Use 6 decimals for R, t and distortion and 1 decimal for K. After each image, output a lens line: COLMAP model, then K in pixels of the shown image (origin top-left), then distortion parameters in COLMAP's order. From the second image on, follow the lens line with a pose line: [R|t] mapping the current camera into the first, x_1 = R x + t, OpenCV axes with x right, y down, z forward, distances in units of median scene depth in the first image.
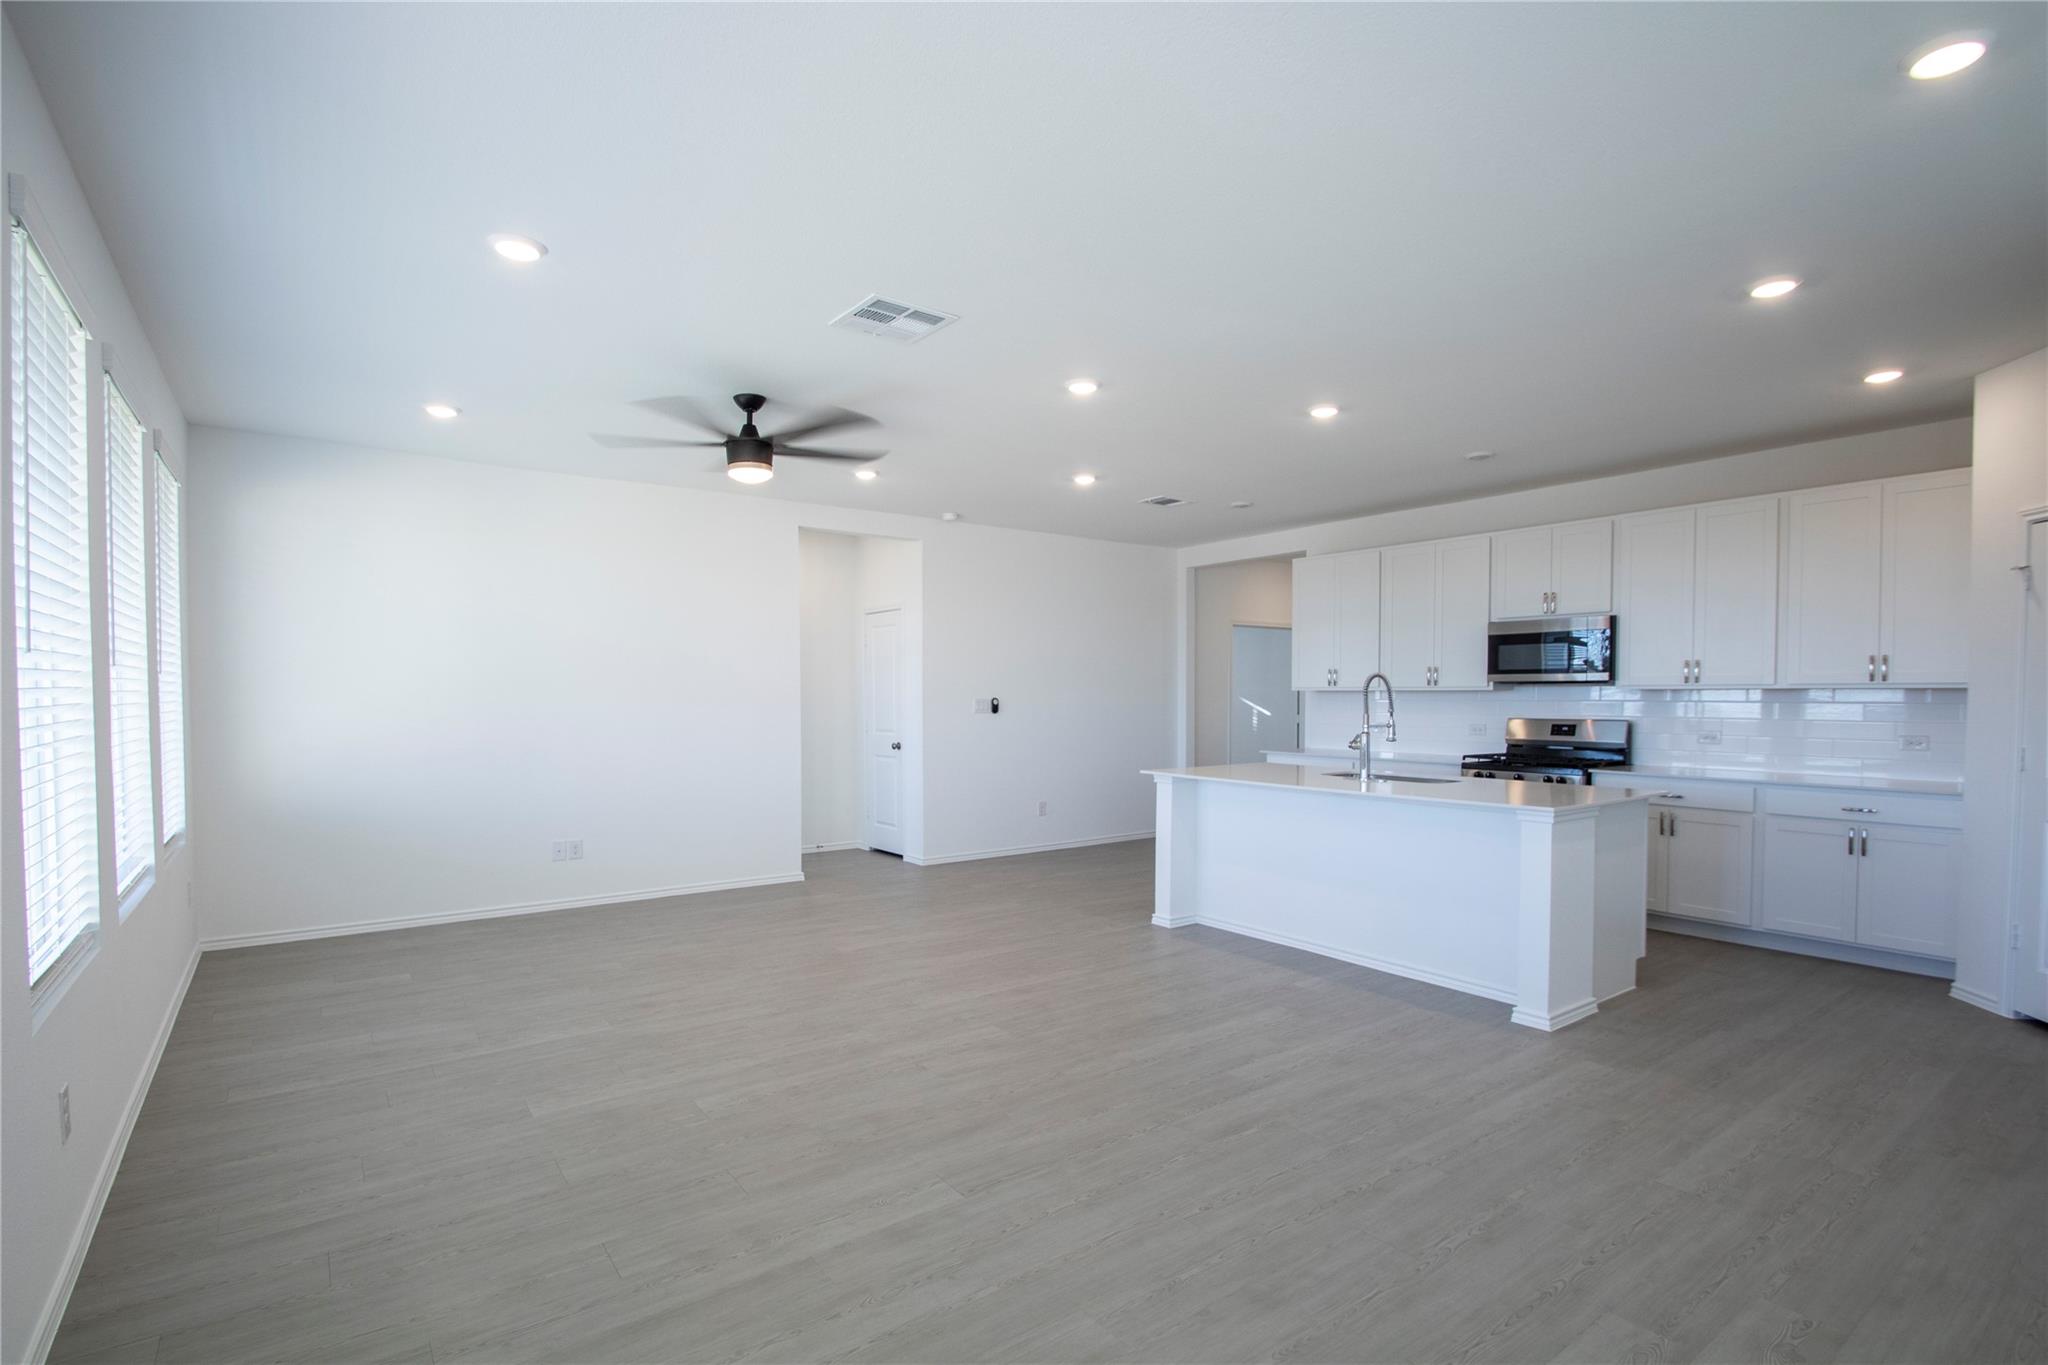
lens RADIAL K [[964.9, 0, 1018.0], [0, 964.9, 706.5], [0, 0, 1]] dist [0.005625, -0.015907]
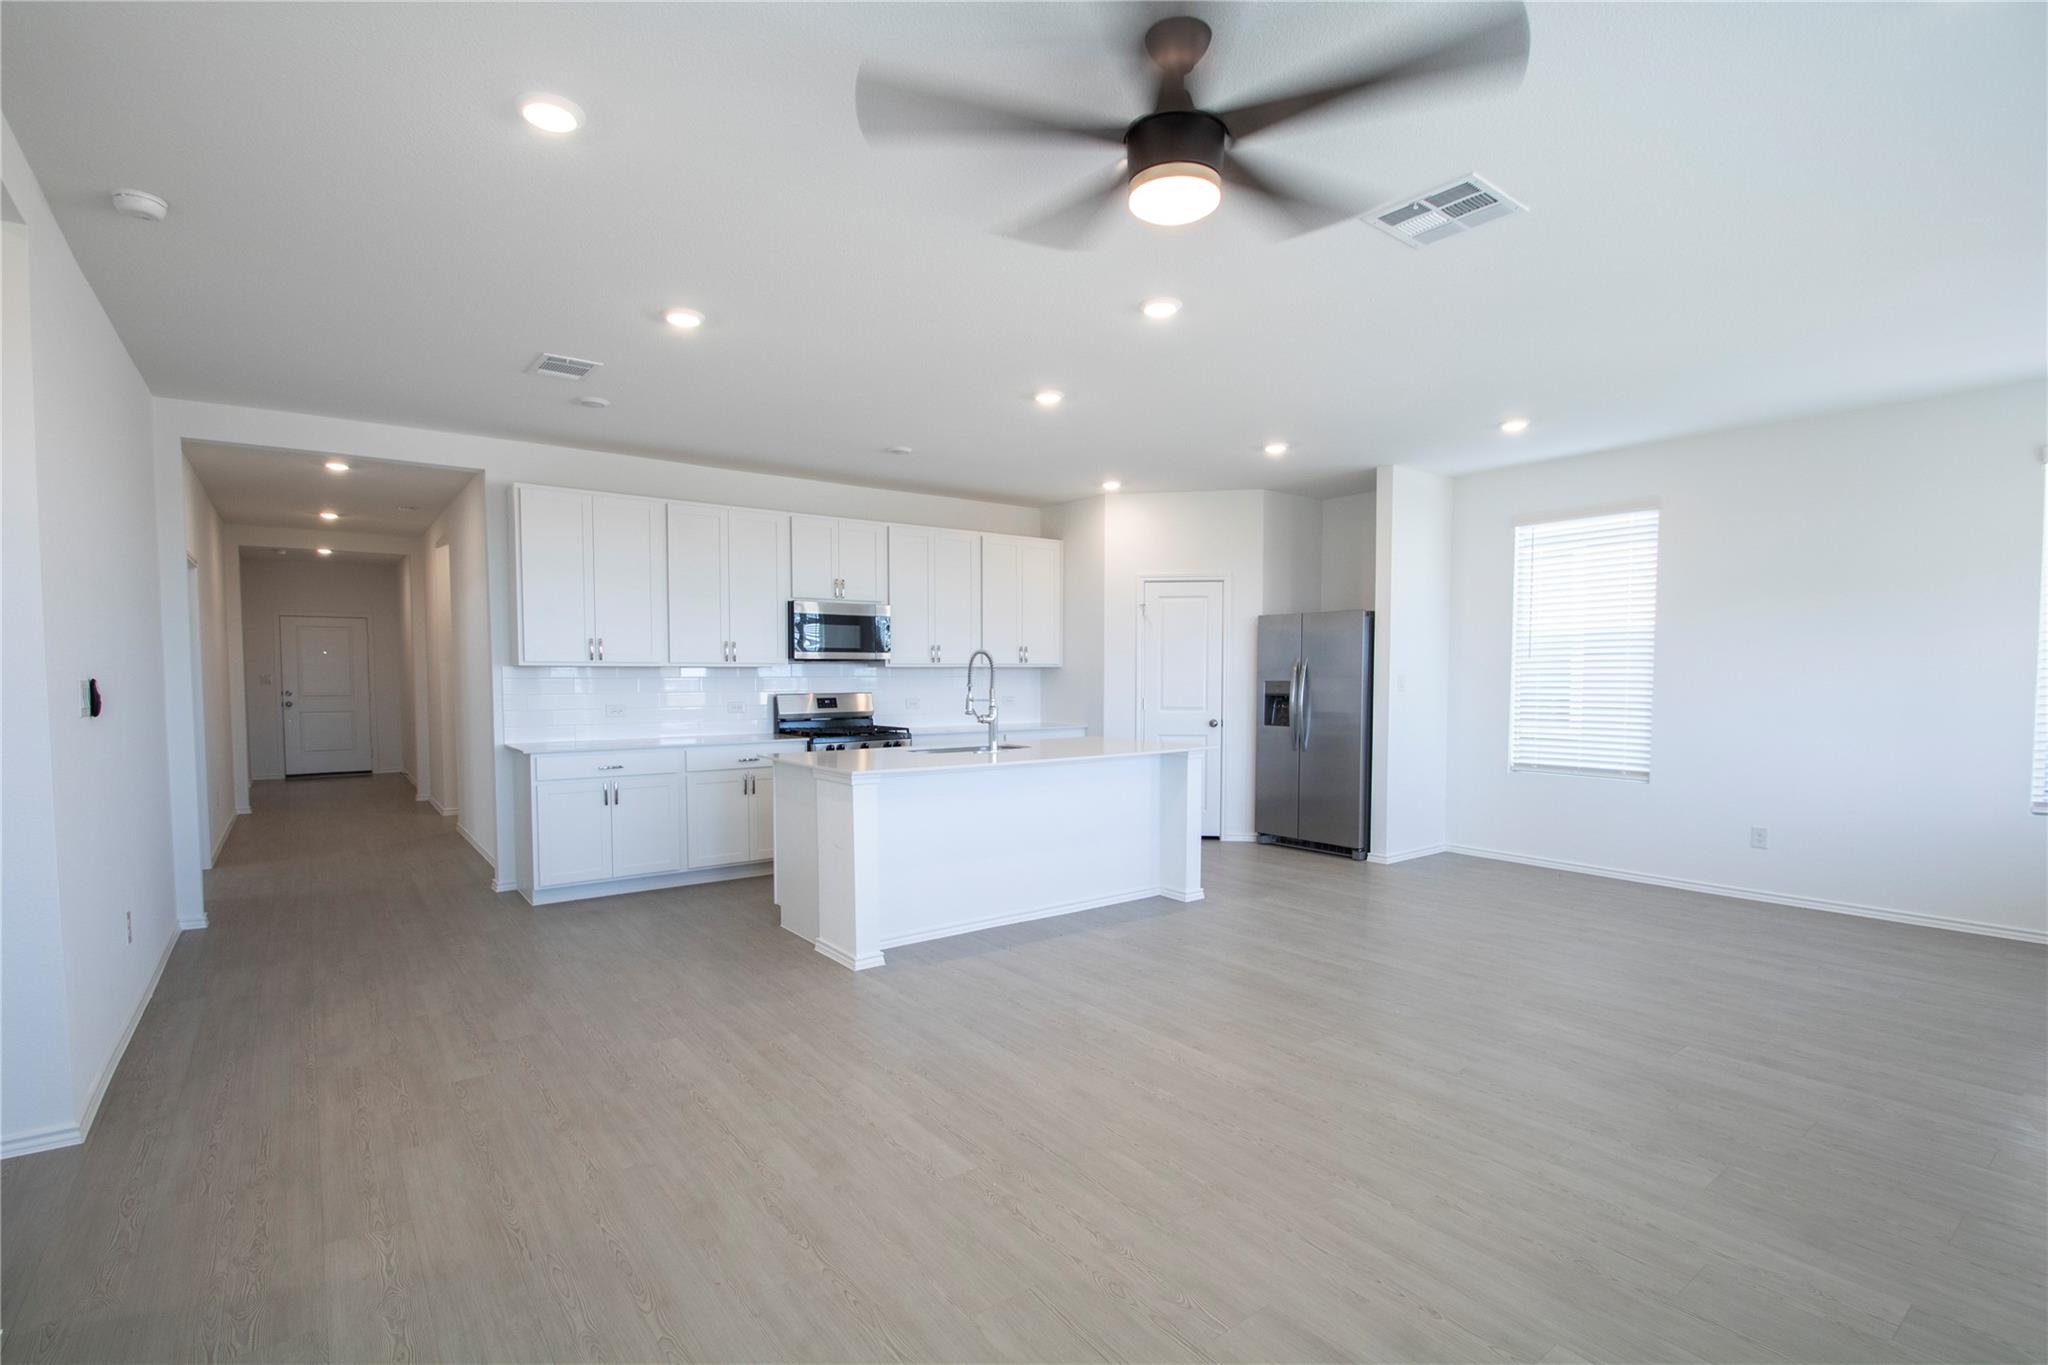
lens RADIAL K [[964.9, 0, 1018.0], [0, 964.9, 706.5], [0, 0, 1]] dist [0.005625, -0.015907]
pose [[-0.014554, -0.035581, 0.999261, -0.608749], [0.014786, 0.999250, 0.035796, -0.009068], [-0.999785, 0.015296, -0.014017, 0.870222]]
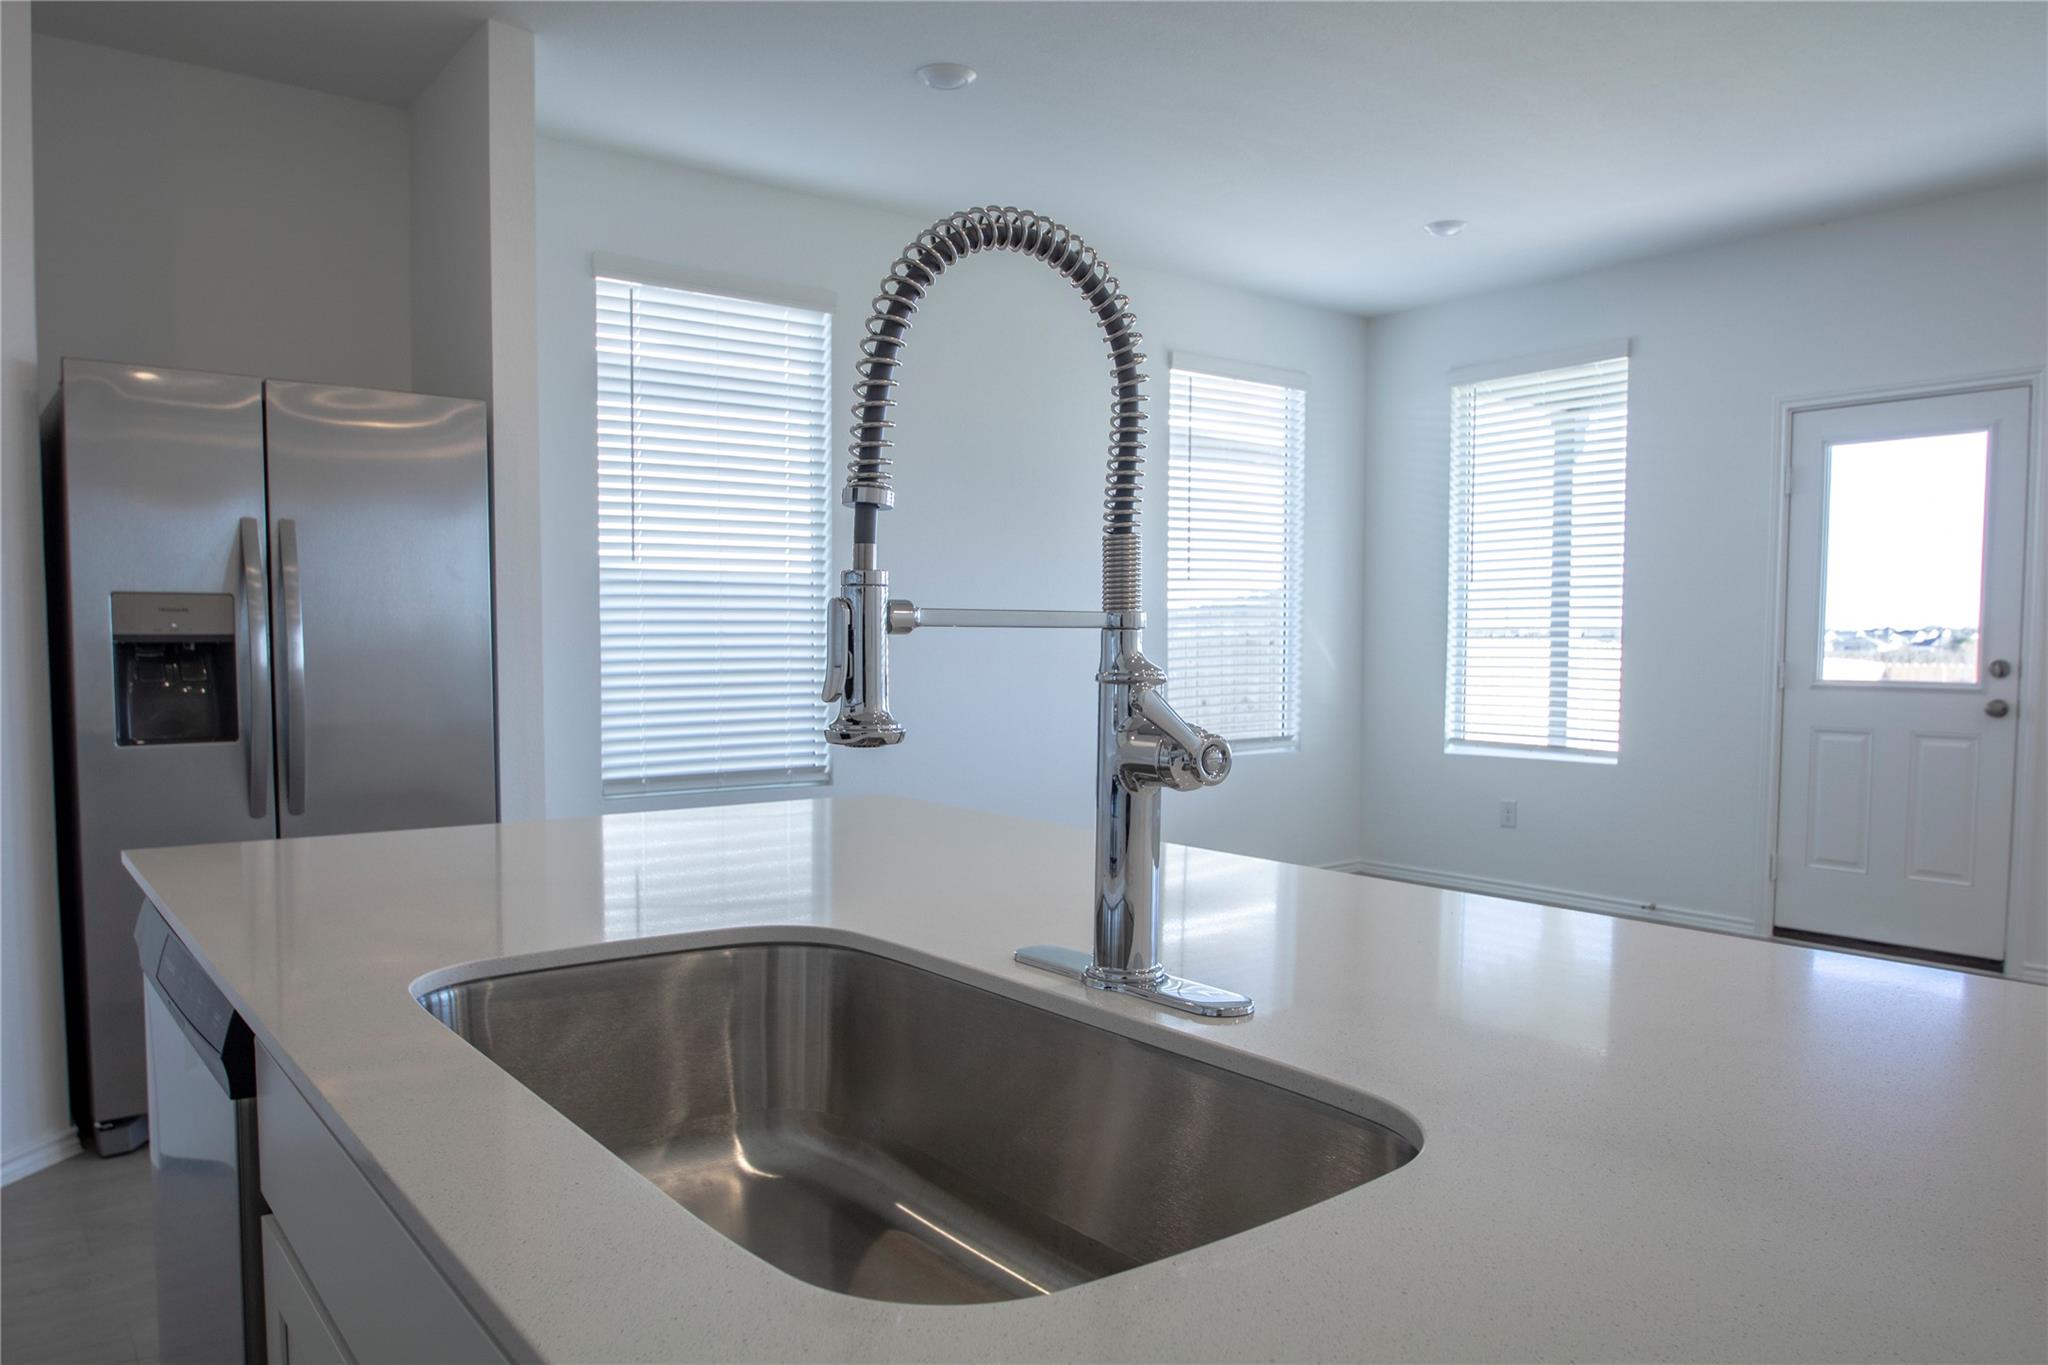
lens RADIAL K [[1478.7, 0, 1024.0], [0, 1478.7, 682.5], [0, 0, 1]] dist [-0.002070, -0.000699]
pose [[-0.999966, 0.007472, 0.003601, 0.317733], [0.007638, 0.998794, 0.048506, 0.016804], [-0.003234, 0.048531, -0.998816, 1.082856]]
